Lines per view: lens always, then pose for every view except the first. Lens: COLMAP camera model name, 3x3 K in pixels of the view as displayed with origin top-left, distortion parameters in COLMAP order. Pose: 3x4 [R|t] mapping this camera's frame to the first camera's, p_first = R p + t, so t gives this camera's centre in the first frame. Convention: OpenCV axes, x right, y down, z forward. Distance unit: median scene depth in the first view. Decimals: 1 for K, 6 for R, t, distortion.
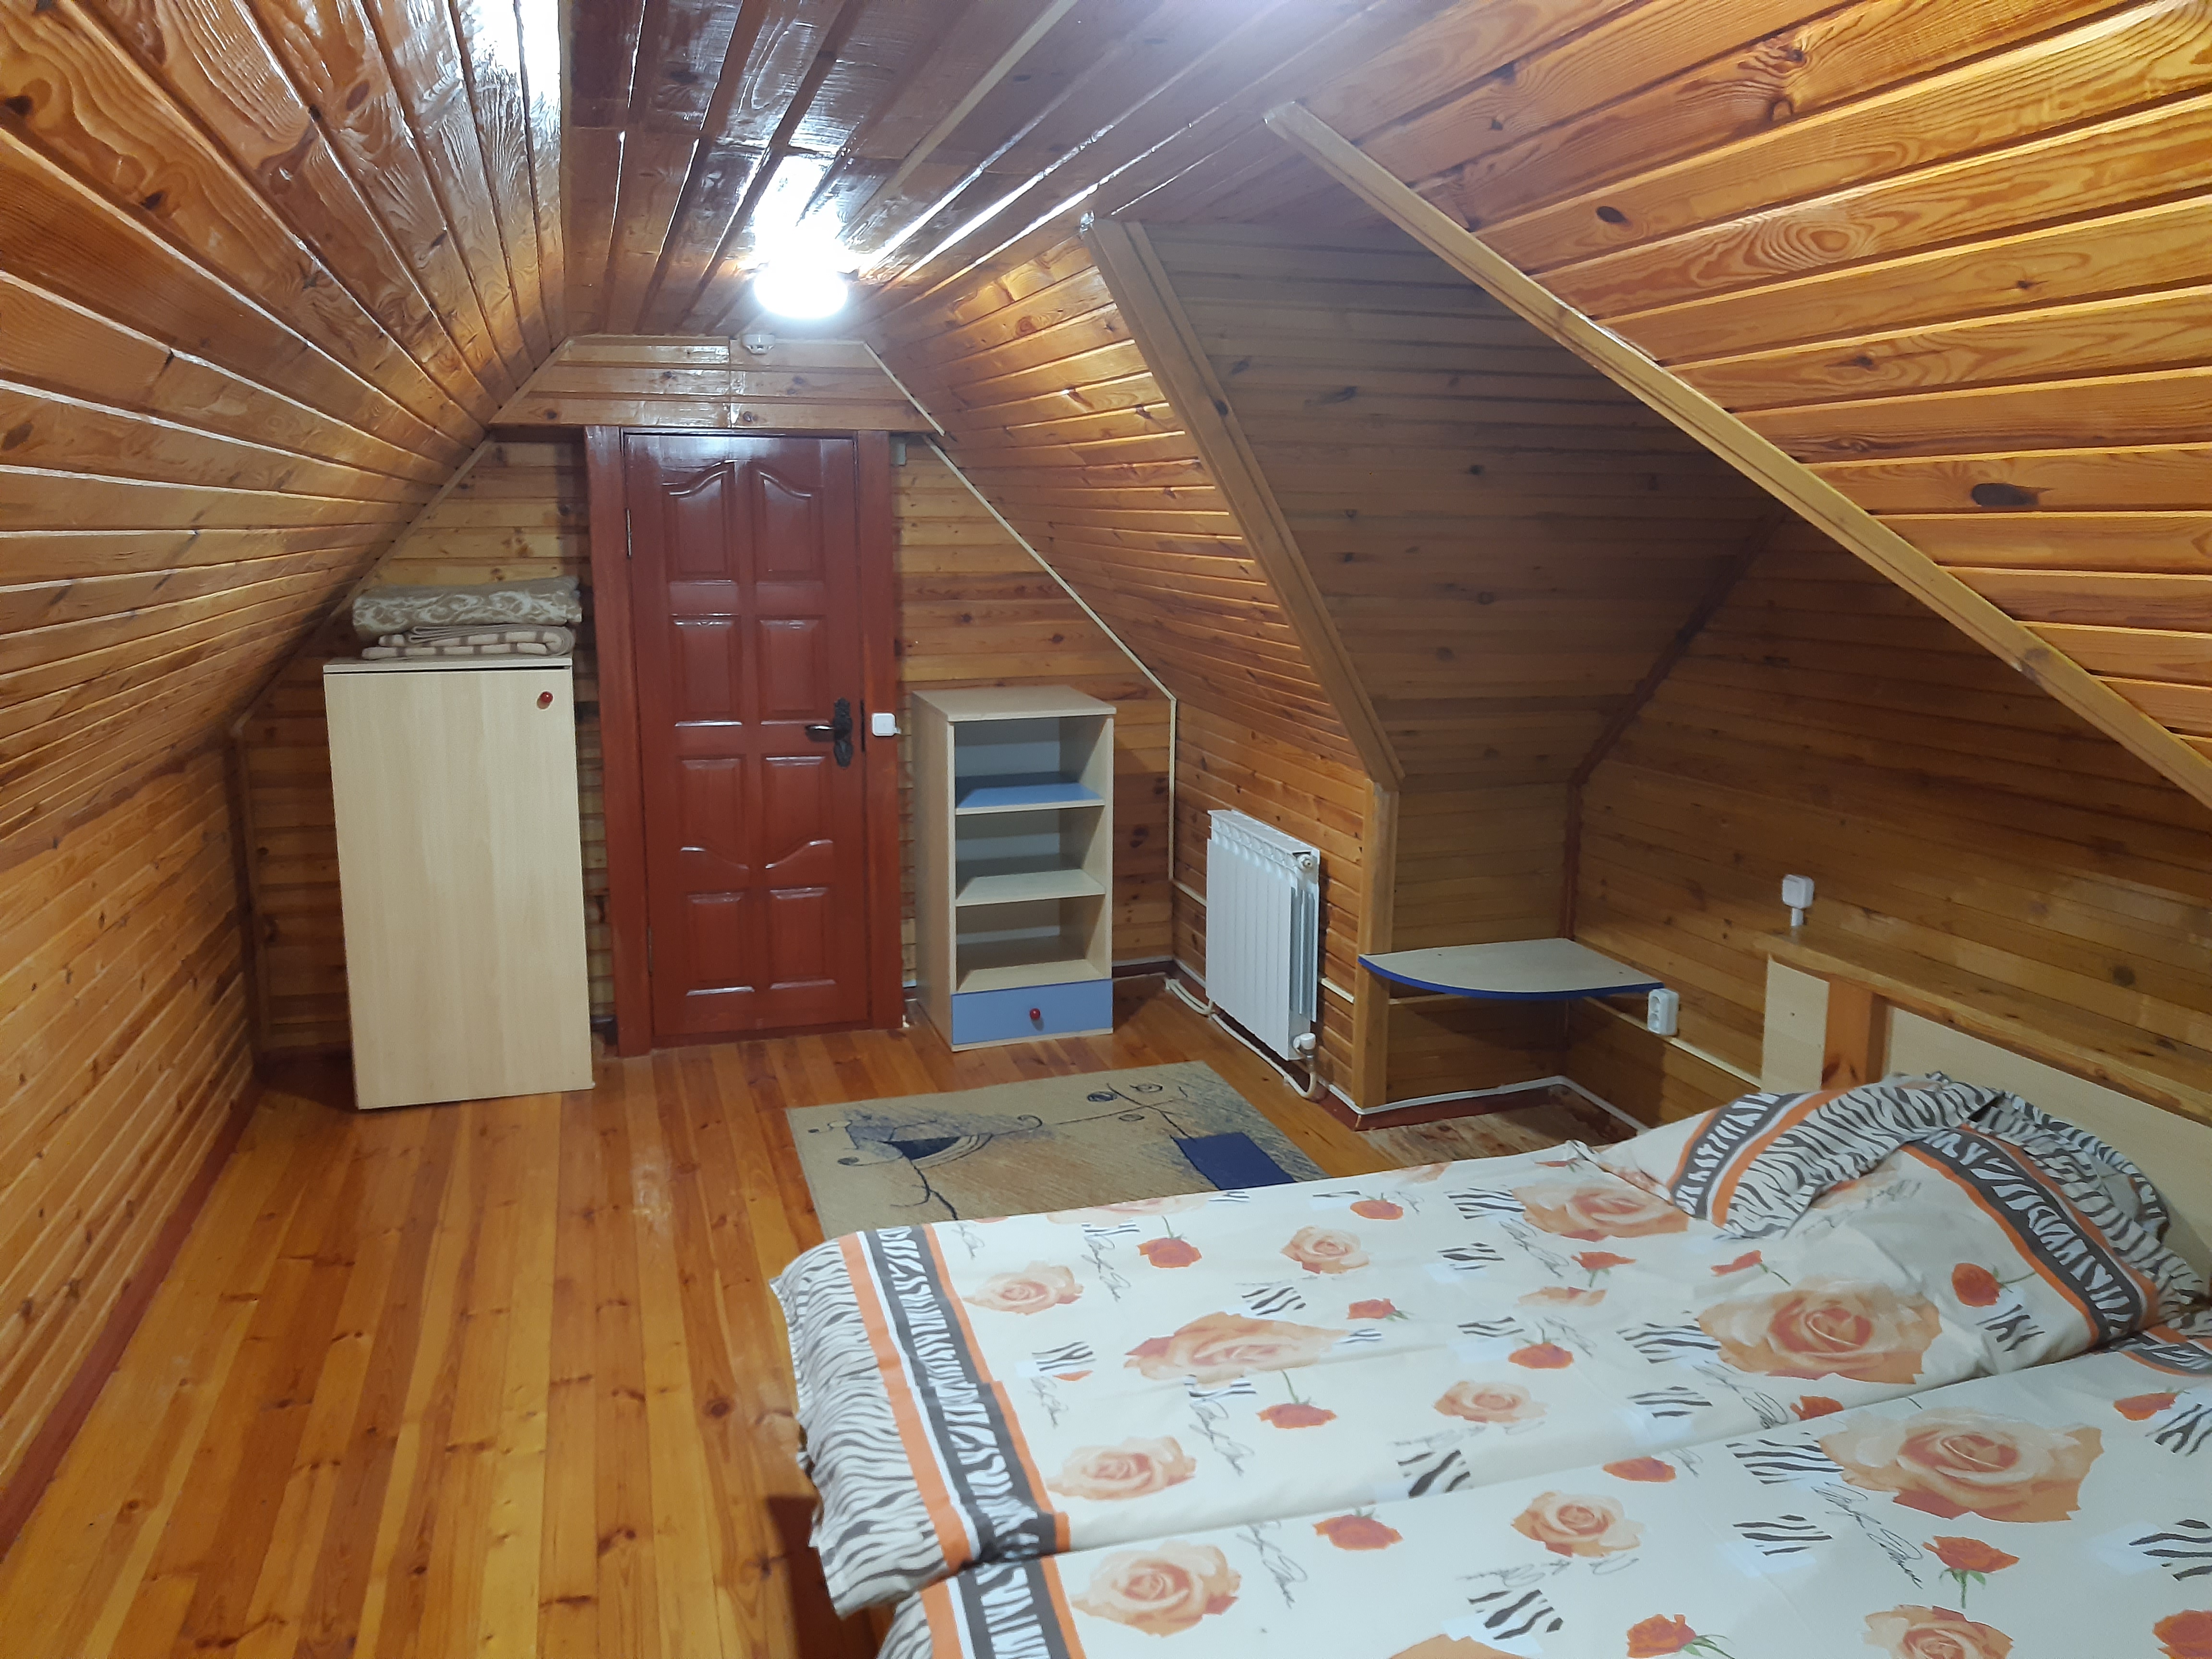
lens RADIAL K [[1678.1, 0, 1106.0], [0, 1678.1, 829.5], [0, 0, 1]] dist [-0.003815, -0.001220]
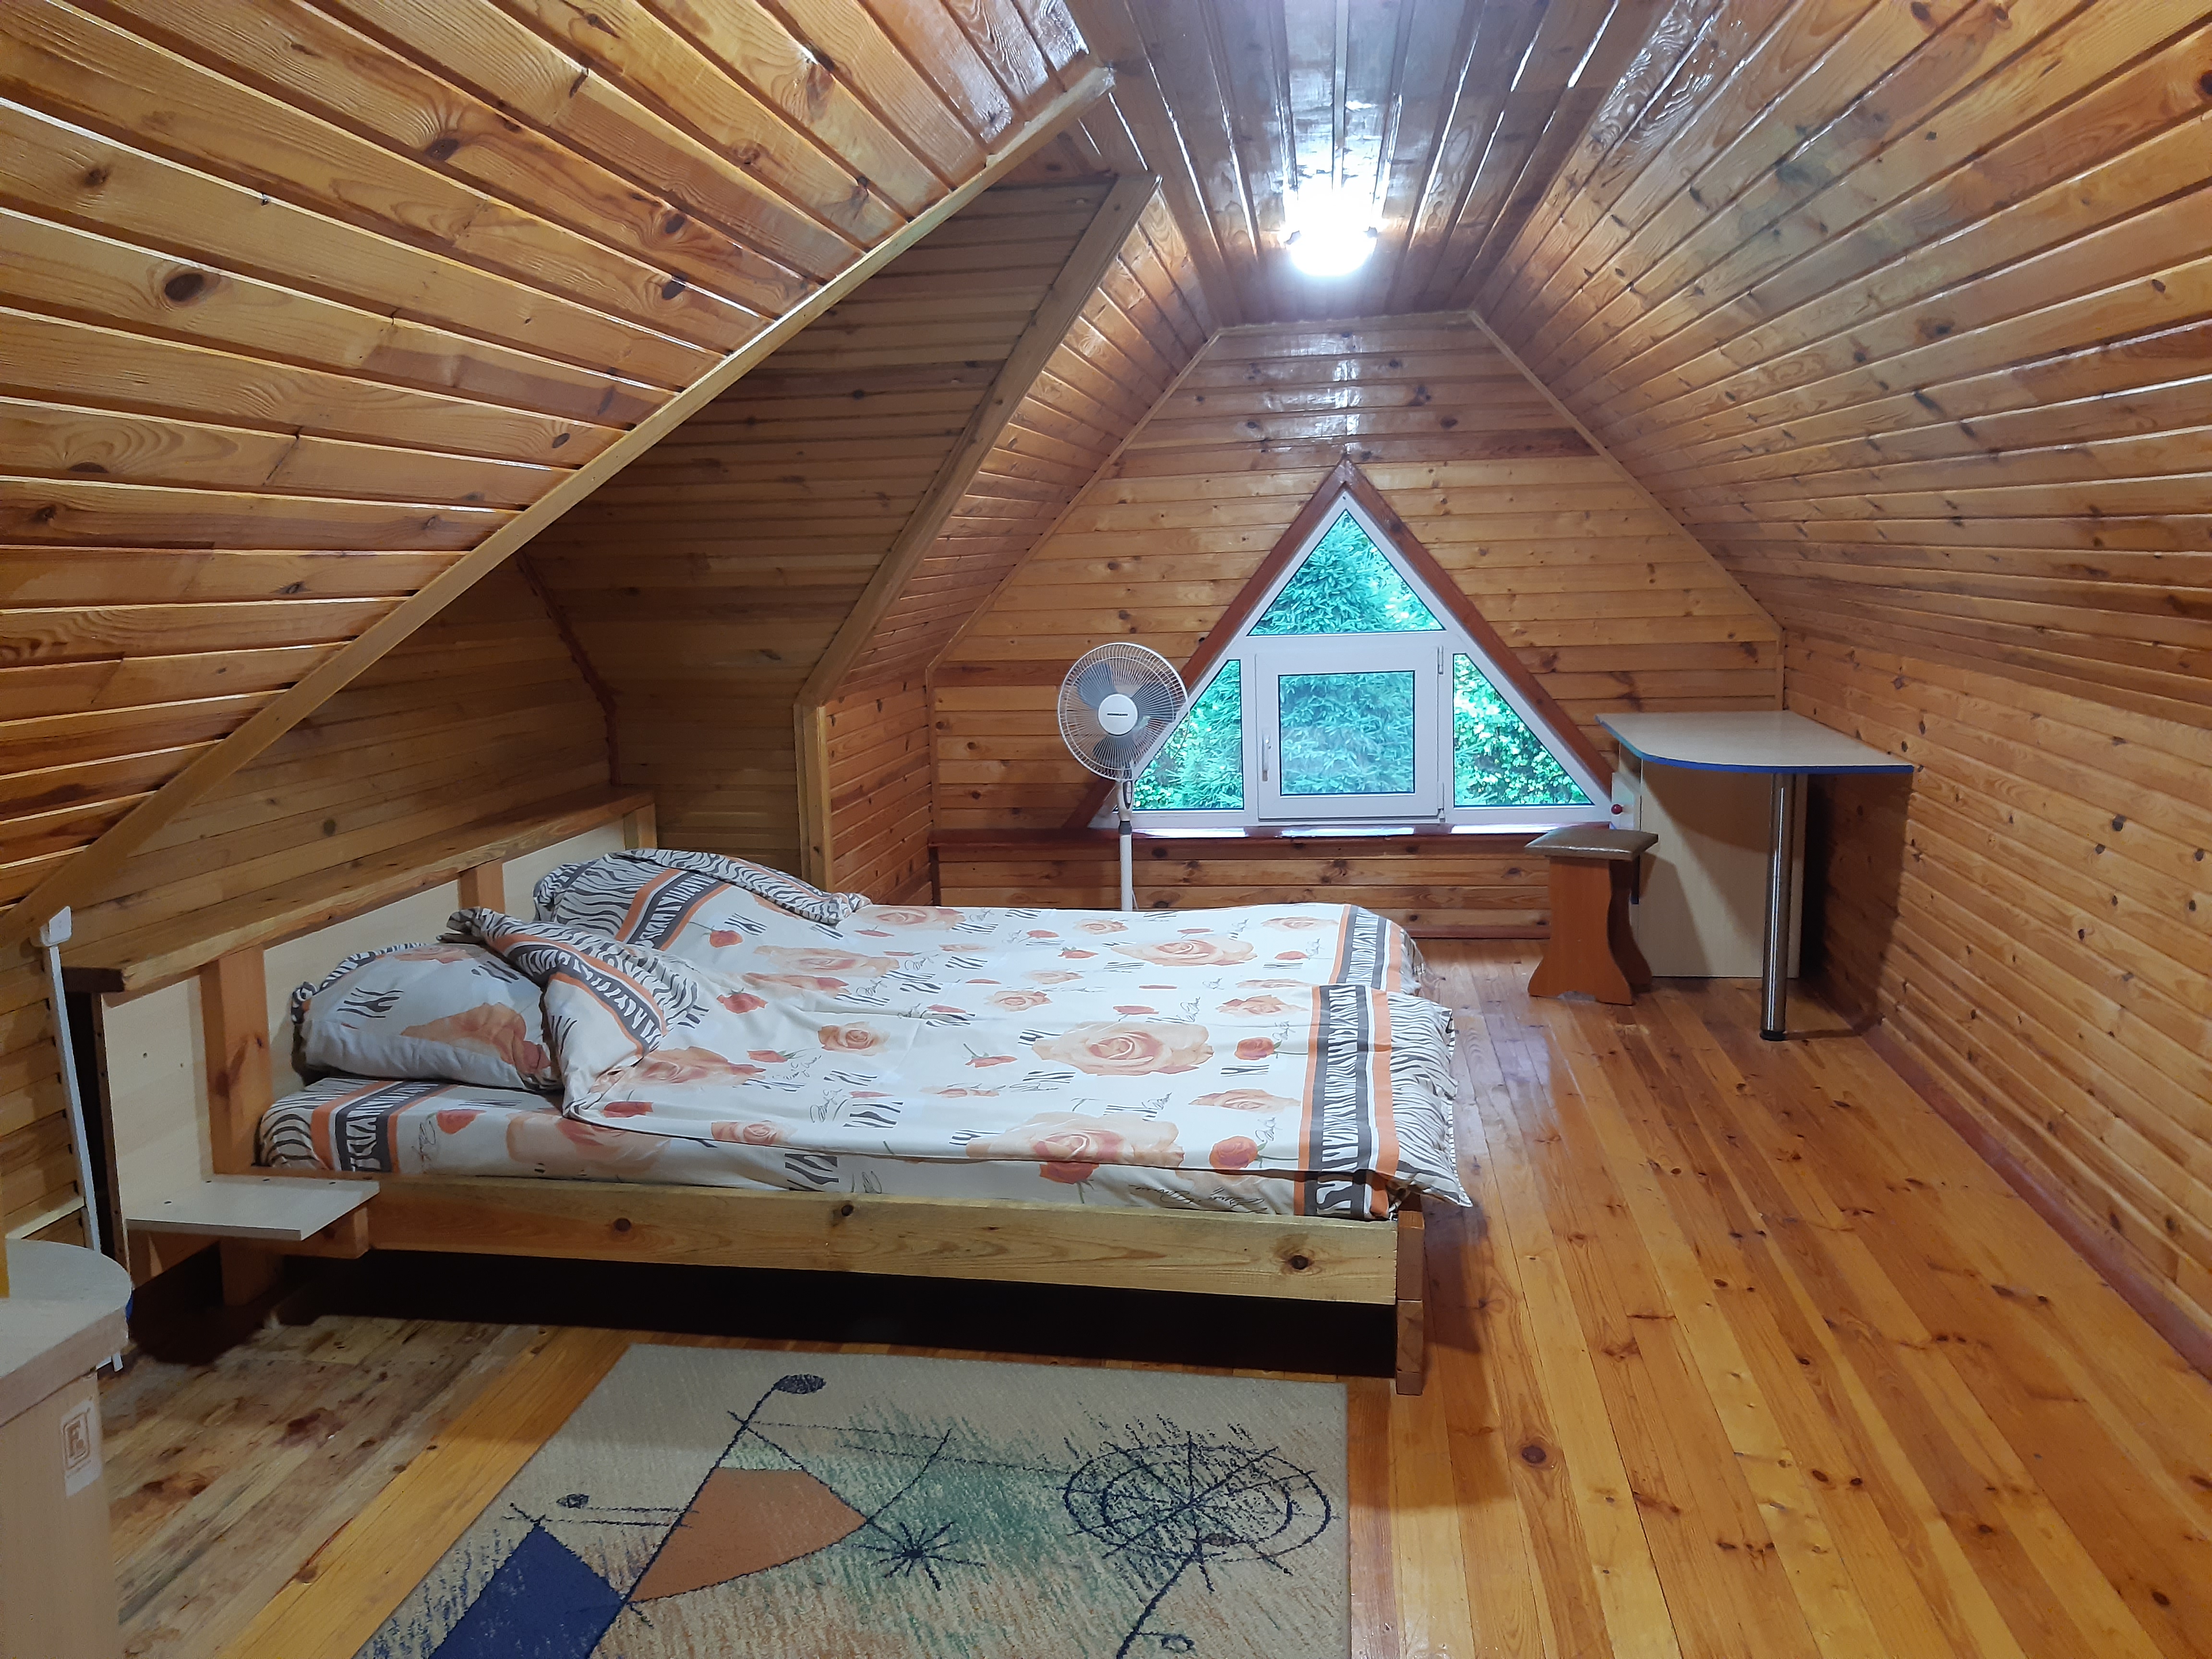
lens RADIAL K [[1678.1, 0, 1106.0], [0, 1678.1, 829.5], [0, 0, 1]] dist [-0.003815, -0.001220]
pose [[-0.905708, -0.055301, 0.420279, -0.424295], [0.095812, 0.939091, 0.330044, -0.271567], [-0.412932, 0.339191, -0.845244, 1.931857]]
